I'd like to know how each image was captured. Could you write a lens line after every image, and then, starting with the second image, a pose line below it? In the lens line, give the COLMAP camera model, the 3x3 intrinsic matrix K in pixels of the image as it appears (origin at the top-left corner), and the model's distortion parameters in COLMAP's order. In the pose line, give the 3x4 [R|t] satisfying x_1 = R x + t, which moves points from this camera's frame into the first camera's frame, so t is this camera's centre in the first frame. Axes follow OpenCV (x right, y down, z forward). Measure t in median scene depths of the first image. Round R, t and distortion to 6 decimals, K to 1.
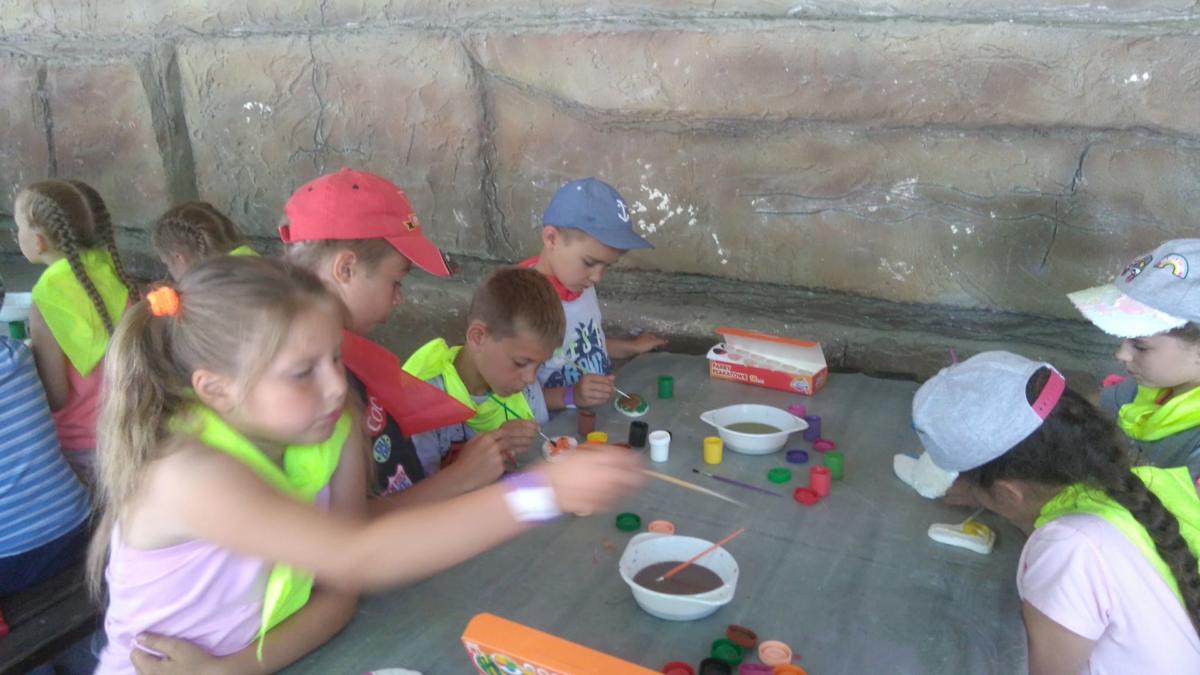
lens RADIAL K [[911.6, 0, 596.8], [0, 911.6, 337.0], [0, 0, 1]] dist [0.015165, -0.020288]
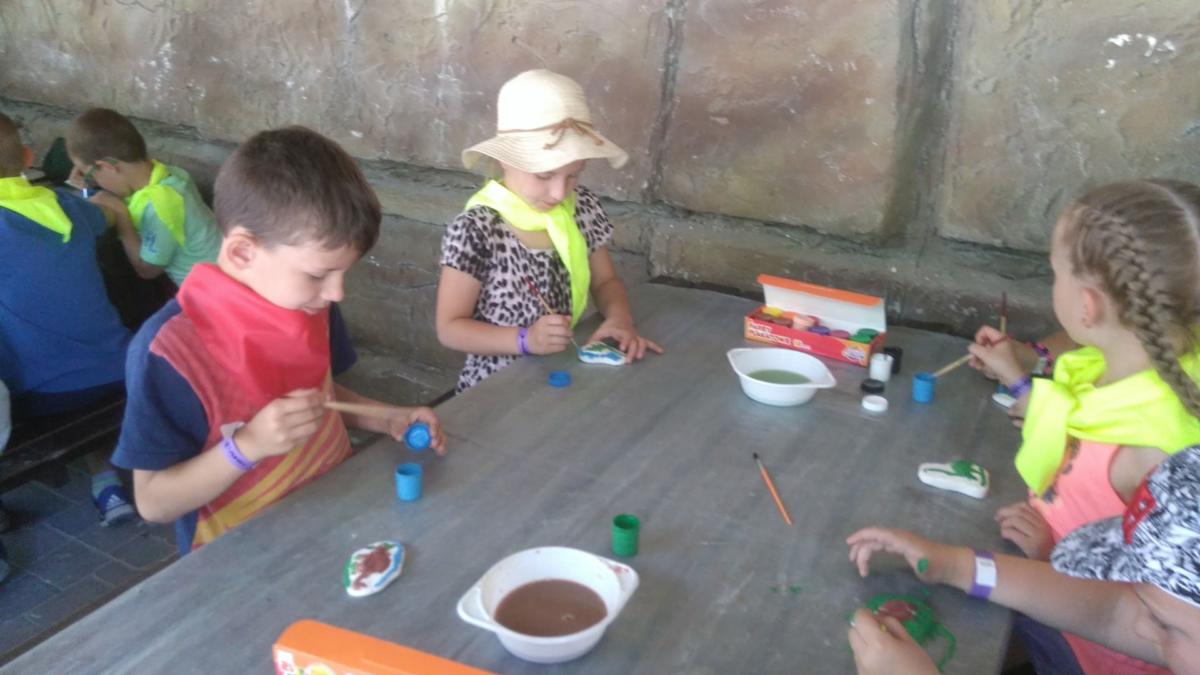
lens RADIAL K [[911.6, 0, 602.1], [0, 911.6, 333.6], [0, 0, 1]] dist [0.015165, -0.020288]
pose [[0.996846, 0.046223, -0.064508, -0.729982], [-0.042505, 0.997419, 0.057871, -0.090802], [0.067016, -0.054947, 0.996238, 0.411251]]
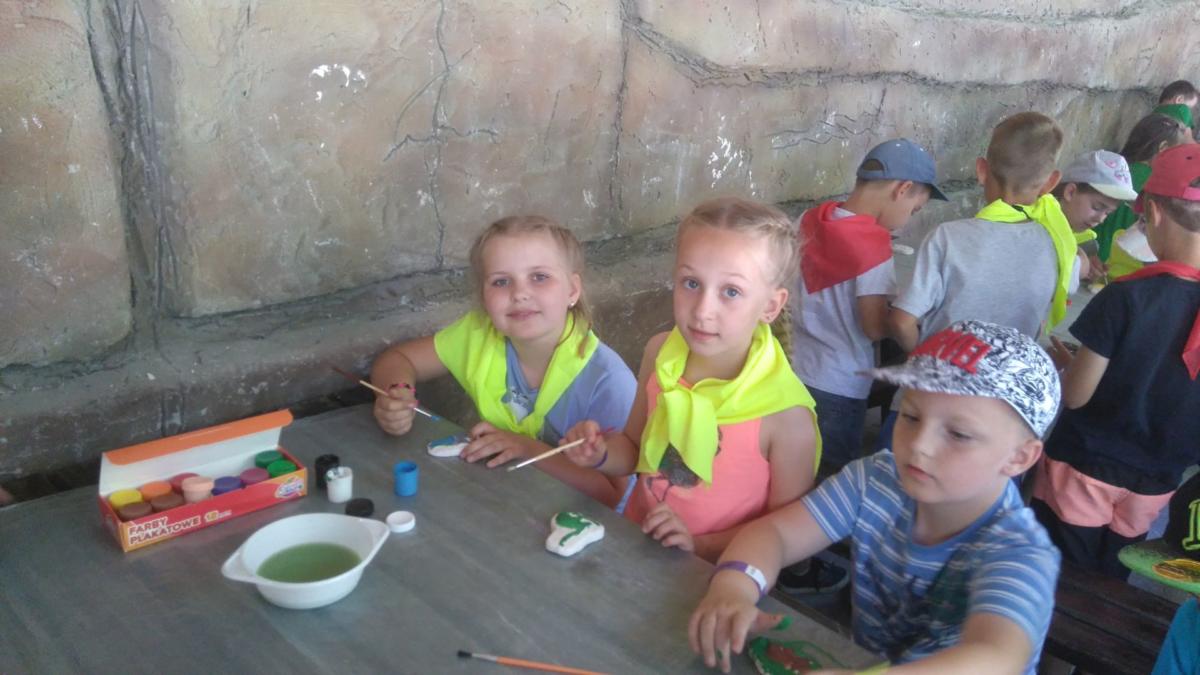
lens RADIAL K [[911.6, 0, 594.0], [0, 911.6, 335.5], [0, 0, 1]] dist [0.015165, -0.020288]
pose [[0.318991, -0.287433, 0.903121, -0.970323], [0.228831, 0.948069, 0.220913, -0.200344], [-0.919718, 0.136193, 0.368198, 0.716193]]
